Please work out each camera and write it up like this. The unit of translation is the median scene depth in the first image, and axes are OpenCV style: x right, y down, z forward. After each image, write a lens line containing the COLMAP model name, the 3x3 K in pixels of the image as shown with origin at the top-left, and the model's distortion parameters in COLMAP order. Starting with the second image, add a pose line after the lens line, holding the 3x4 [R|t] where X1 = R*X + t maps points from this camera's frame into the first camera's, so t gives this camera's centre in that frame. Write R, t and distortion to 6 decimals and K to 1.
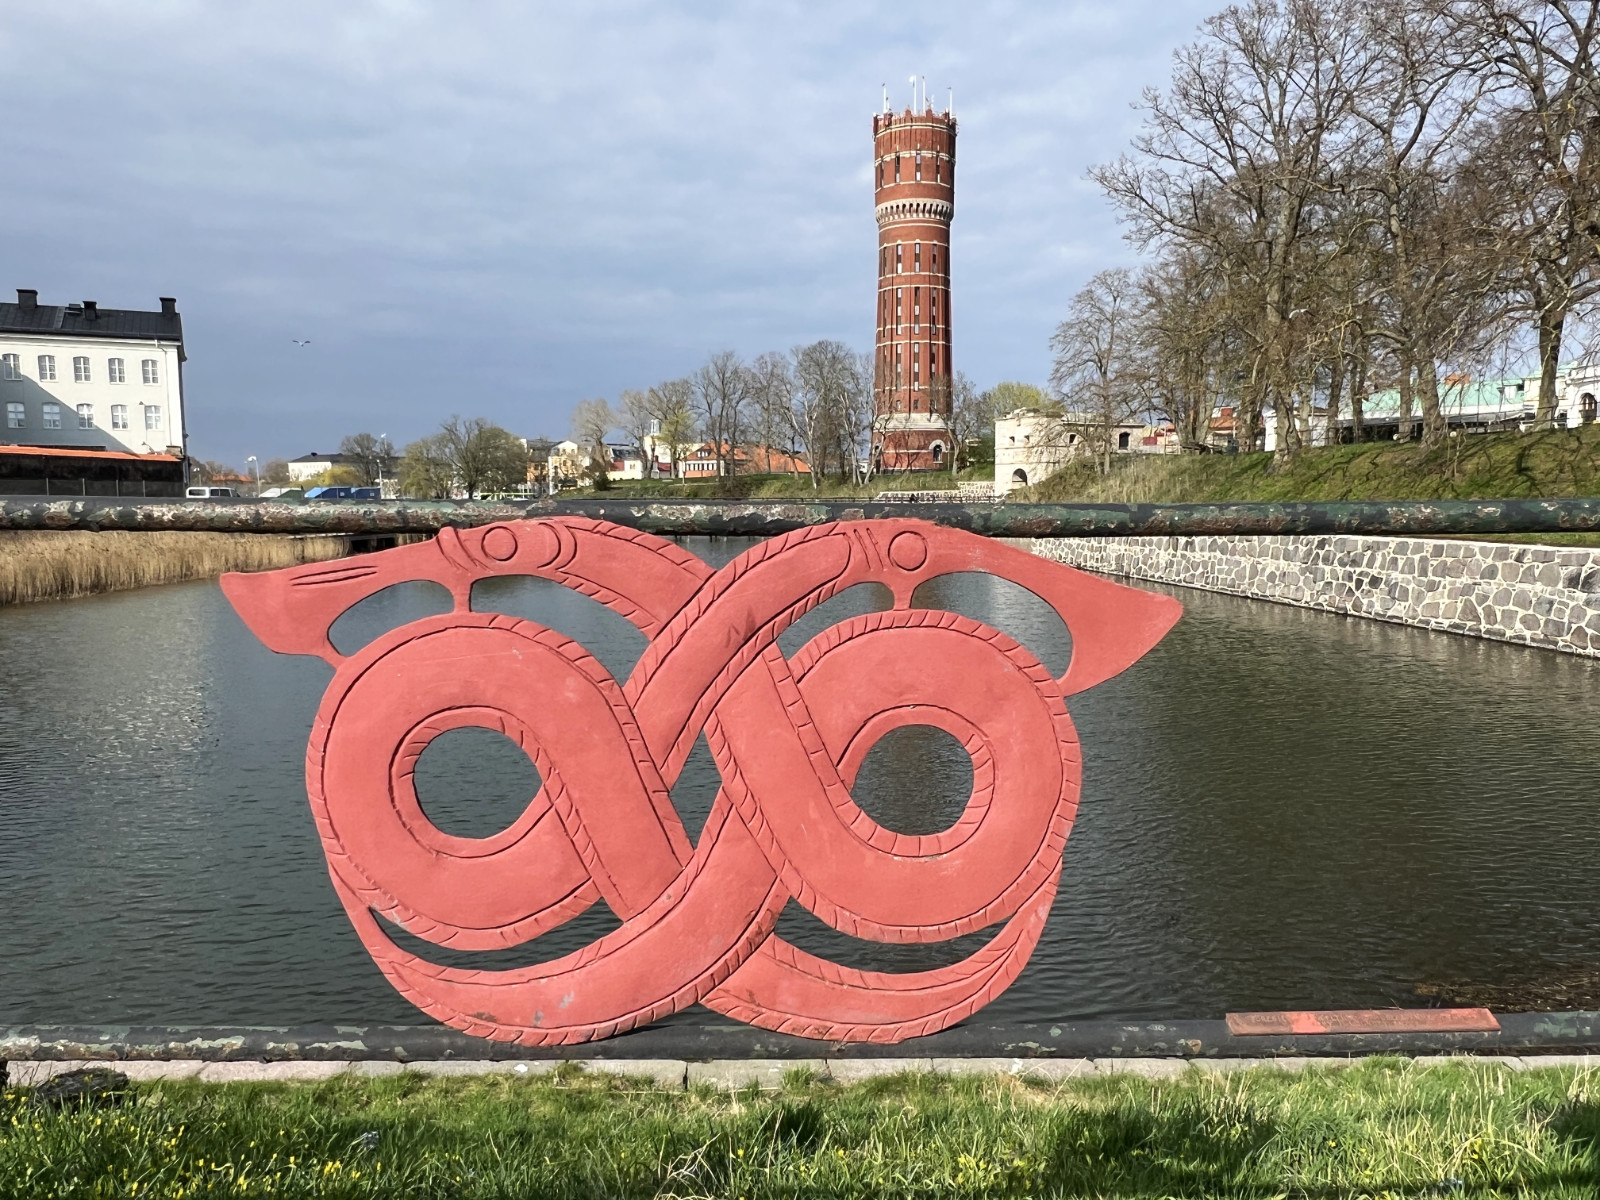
lens RADIAL K [[1149.5, 0, 810.7], [0, 1149.5, 627.8], [0, 0, 1]] dist [-0.003647, -0.006714]
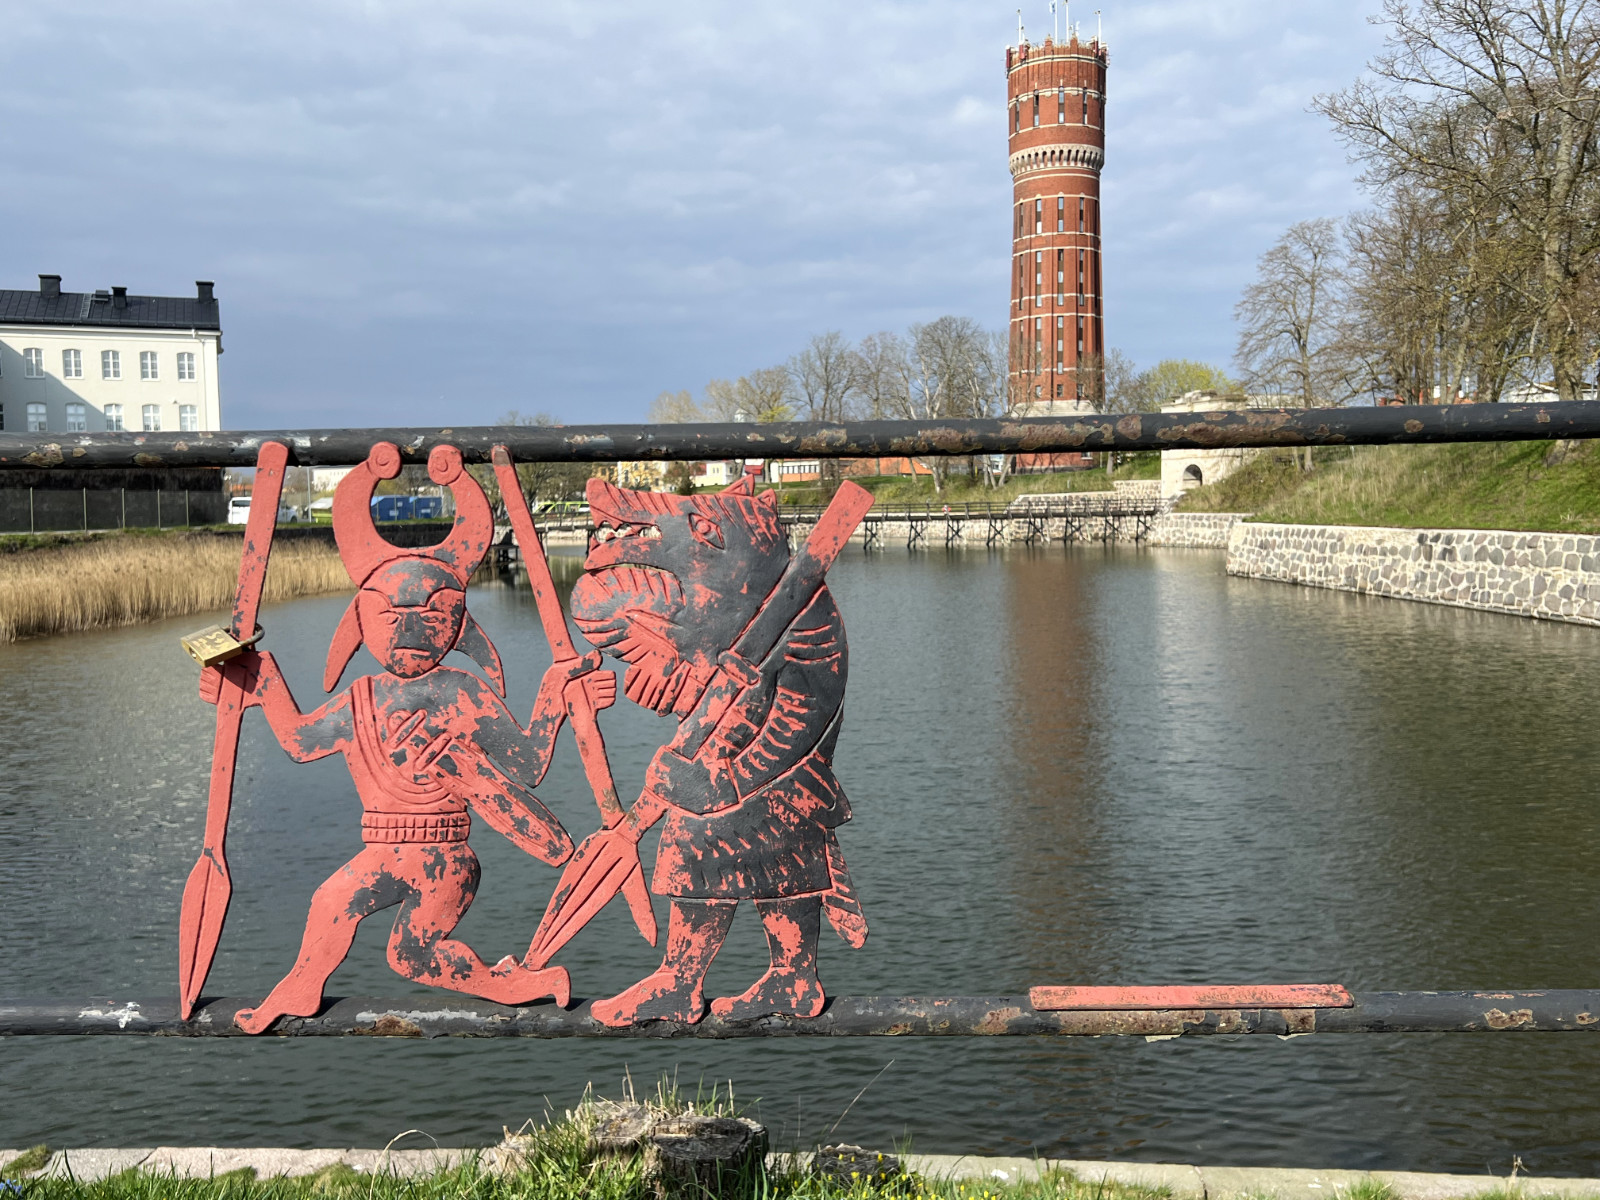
lens RADIAL K [[1373.7, 0, 800.0], [0, 1373.7, 600.0], [0, 0, 1]] dist [0.051303, -0.062223]
pose [[0.996841, -0.006152, -0.079183, -0.025386], [0.002690, 0.999039, -0.043754, 0.001117], [0.079376, 0.043402, 0.995899, -0.002510]]
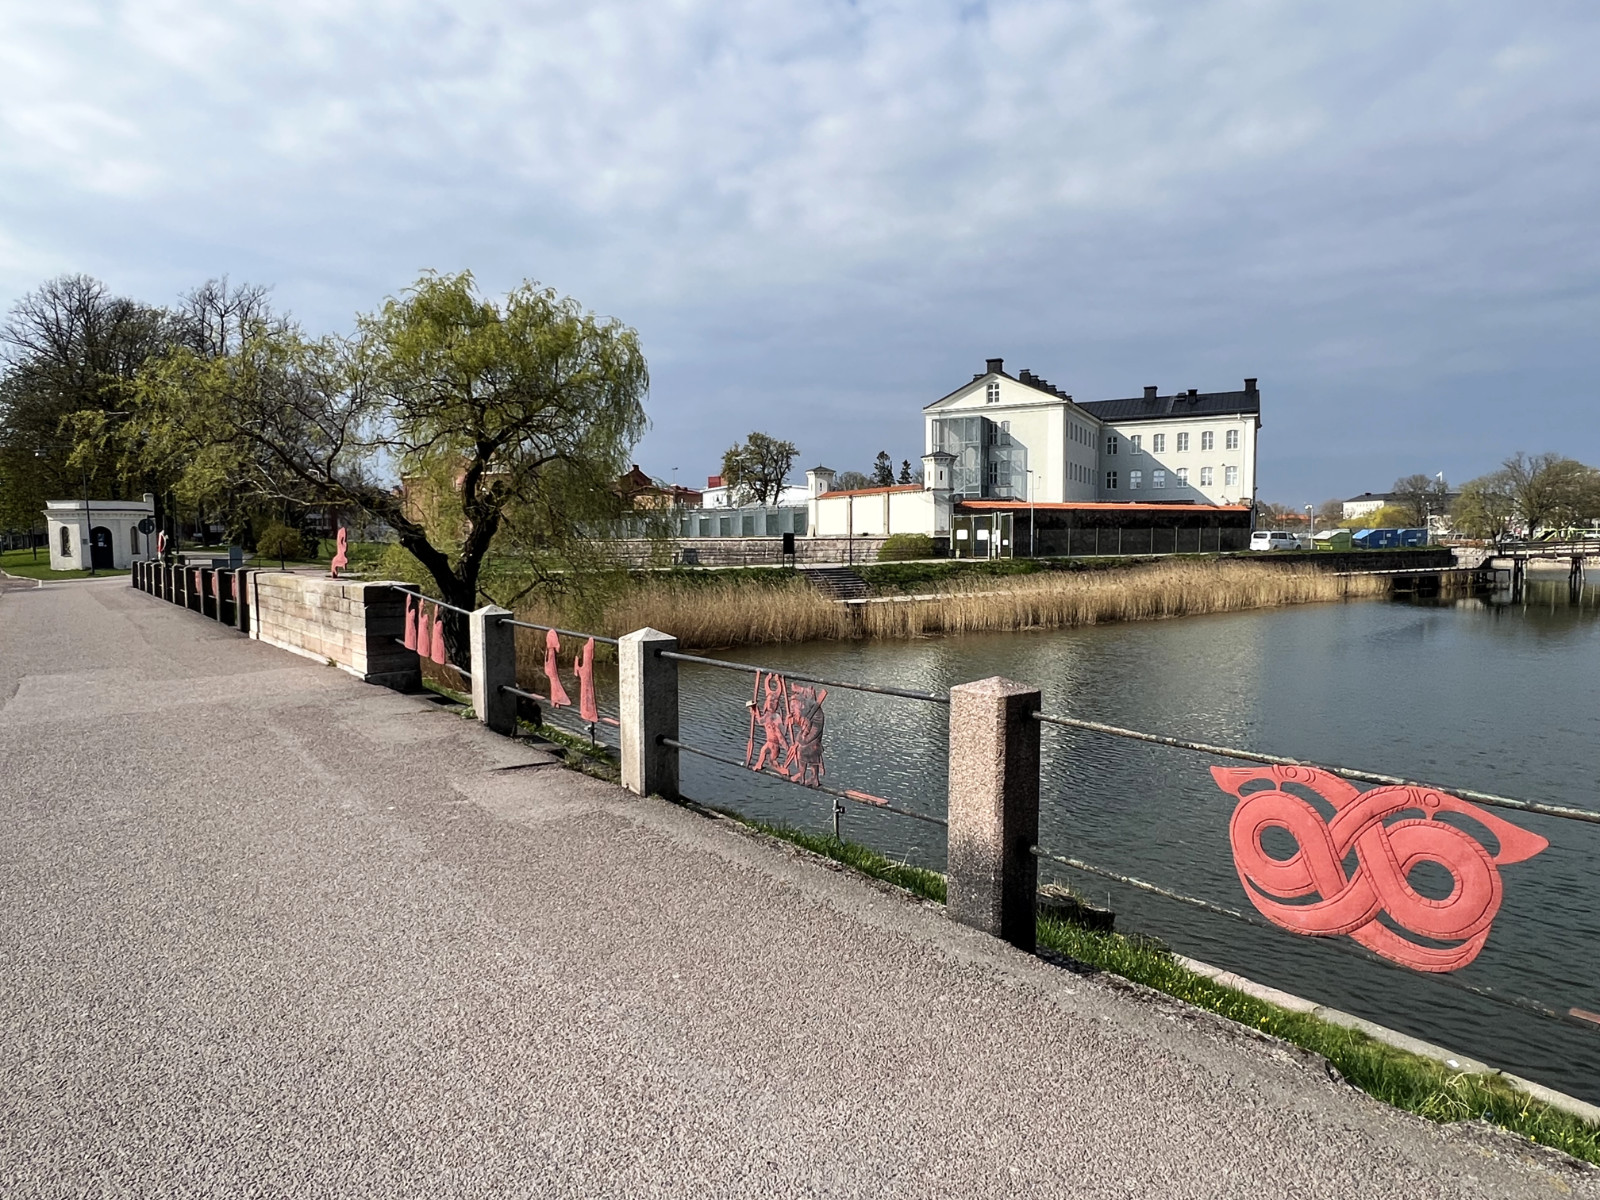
lens RADIAL K [[989.1, 0, 800.4], [0, 989.1, 611.8], [0, 0, 1]] dist [0.001128, -0.000384]
pose [[0.602535, 0.056296, -0.796104, 0.012582], [-0.081296, 0.996650, 0.008948, -0.005034], [0.793941, 0.059329, 0.605093, -0.020941]]
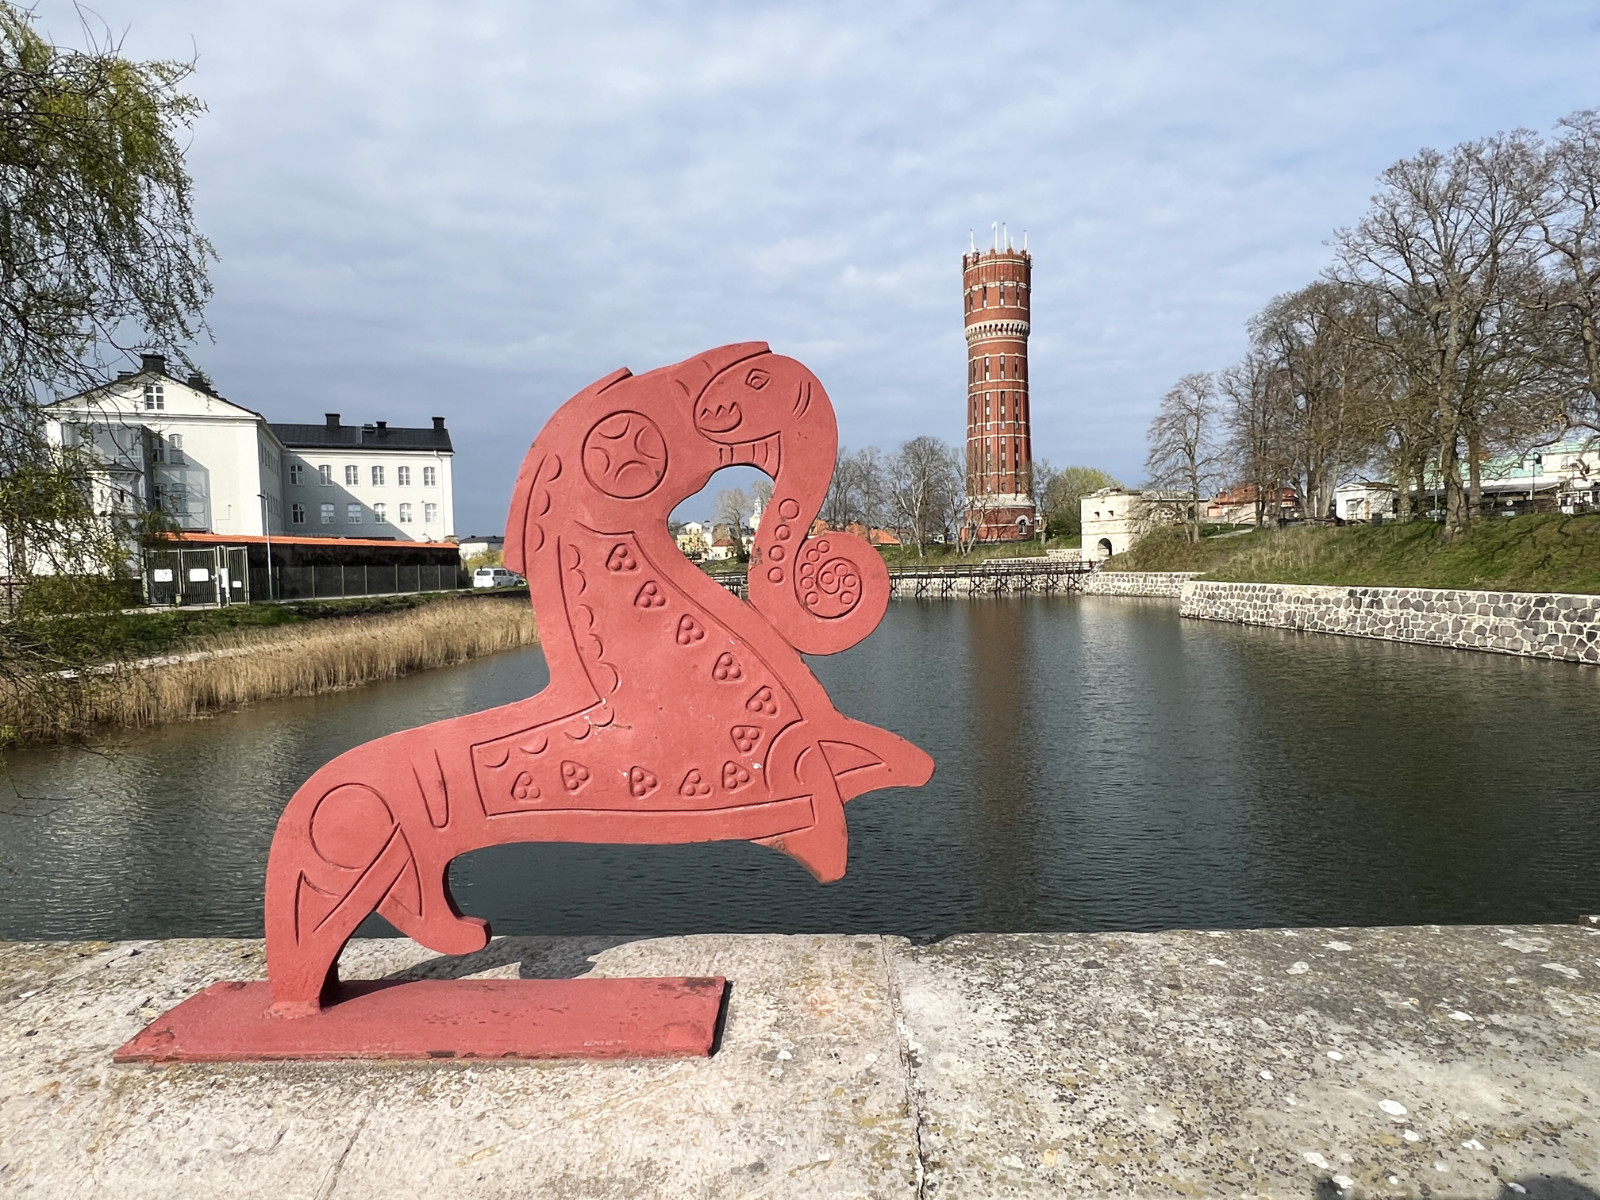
lens RADIAL K [[954.3, 0, 795.0], [0, 954.3, 612.1], [0, 0, 1]] dist [0.002656, 0.000253]
pose [[0.998808, -0.017641, -0.045520, -0.118403], [0.014827, 0.998000, -0.061447, -0.006067], [0.046512, 0.060699, 0.997072, -0.004689]]
